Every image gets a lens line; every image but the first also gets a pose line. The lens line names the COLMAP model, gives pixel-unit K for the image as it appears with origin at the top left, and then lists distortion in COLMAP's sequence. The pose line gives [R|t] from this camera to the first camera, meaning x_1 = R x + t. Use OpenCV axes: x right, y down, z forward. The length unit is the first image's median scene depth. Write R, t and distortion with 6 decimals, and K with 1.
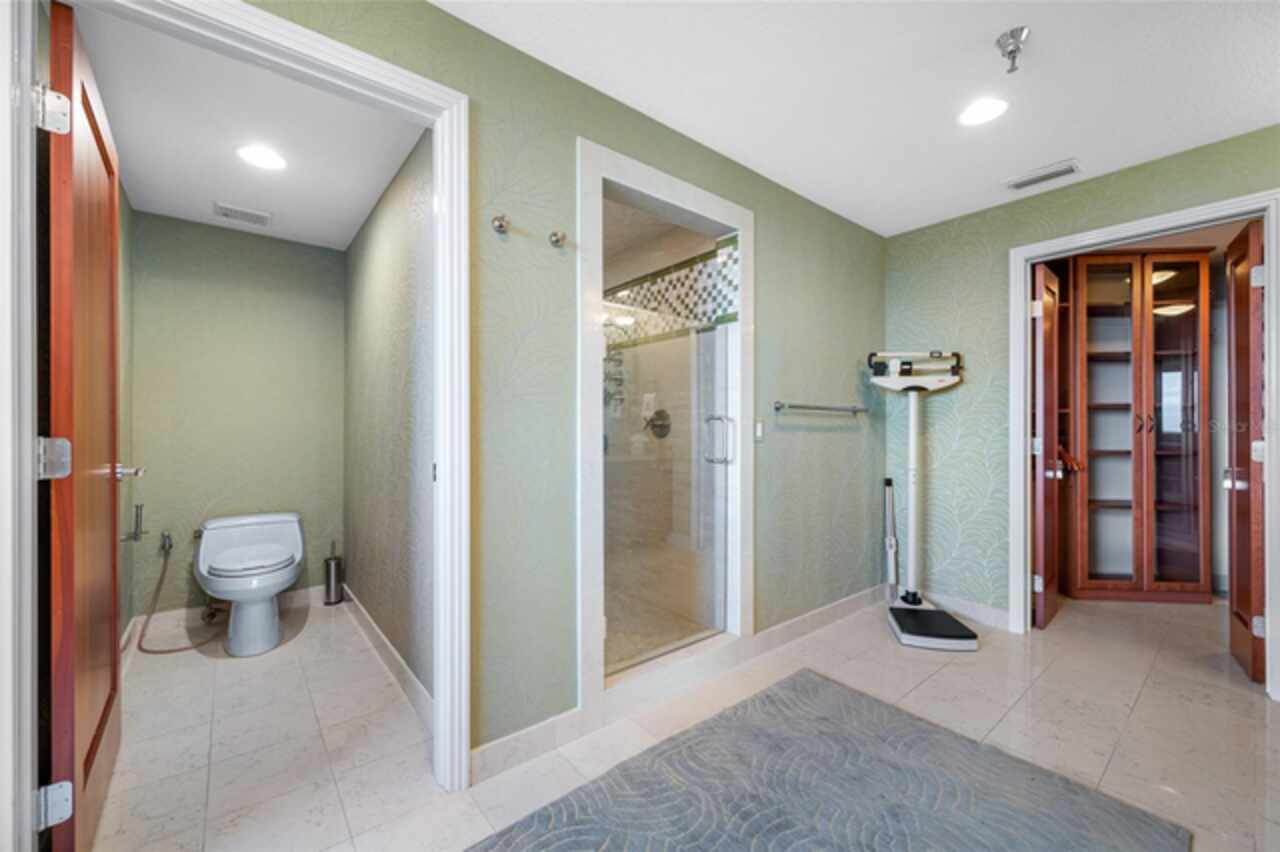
lens RADIAL K [[511.2, 0, 640.0], [0, 511.2, 426.0], [0, 0, 1]] dist [0.001769, 0.000178]
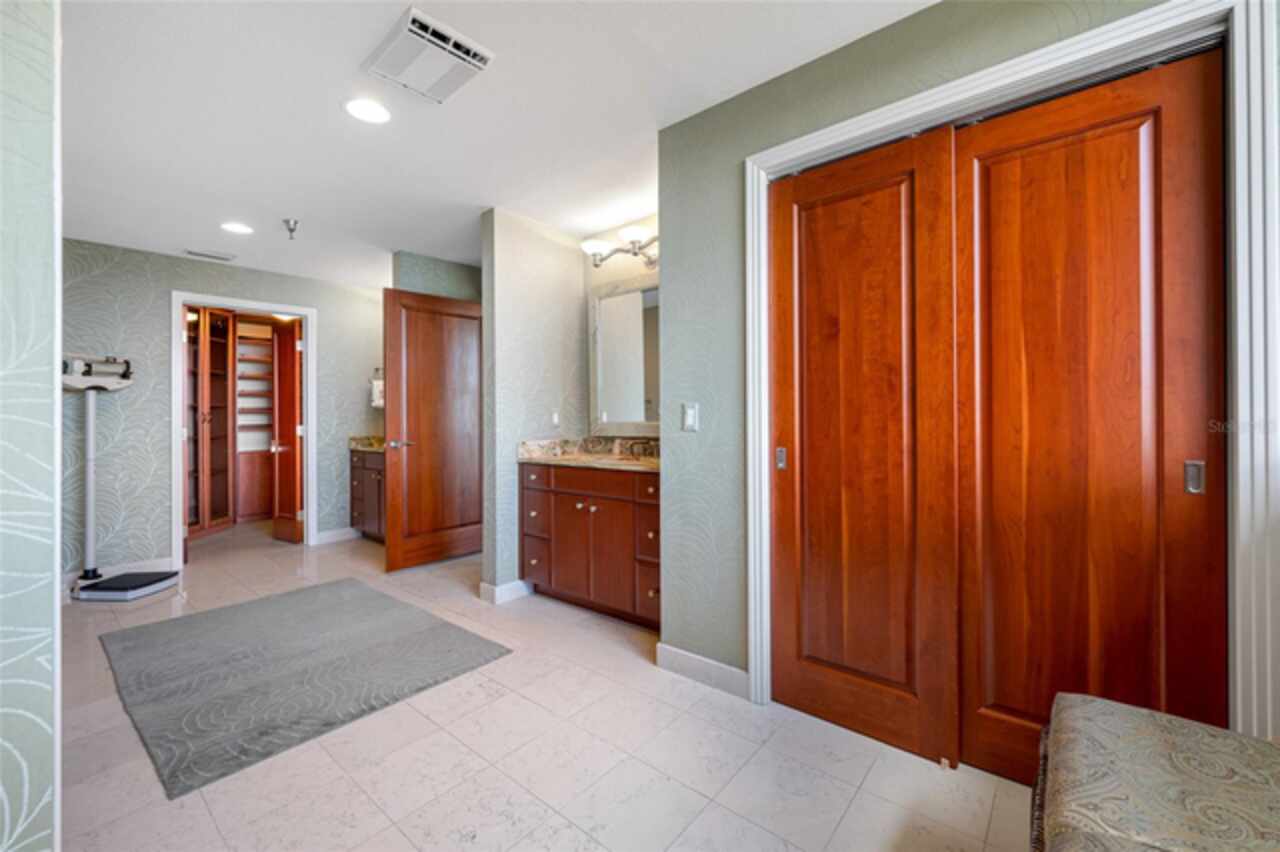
lens RADIAL K [[518.5, 0, 637.1], [0, 518.5, 411.1], [0, 0, 1]] dist [0.000085, -0.000001]
pose [[-0.193911, 0.005234, 0.981005, -0.819280], [0.008179, 0.999960, -0.003719, -0.008164], [-0.980985, 0.007303, -0.193946, 0.048900]]
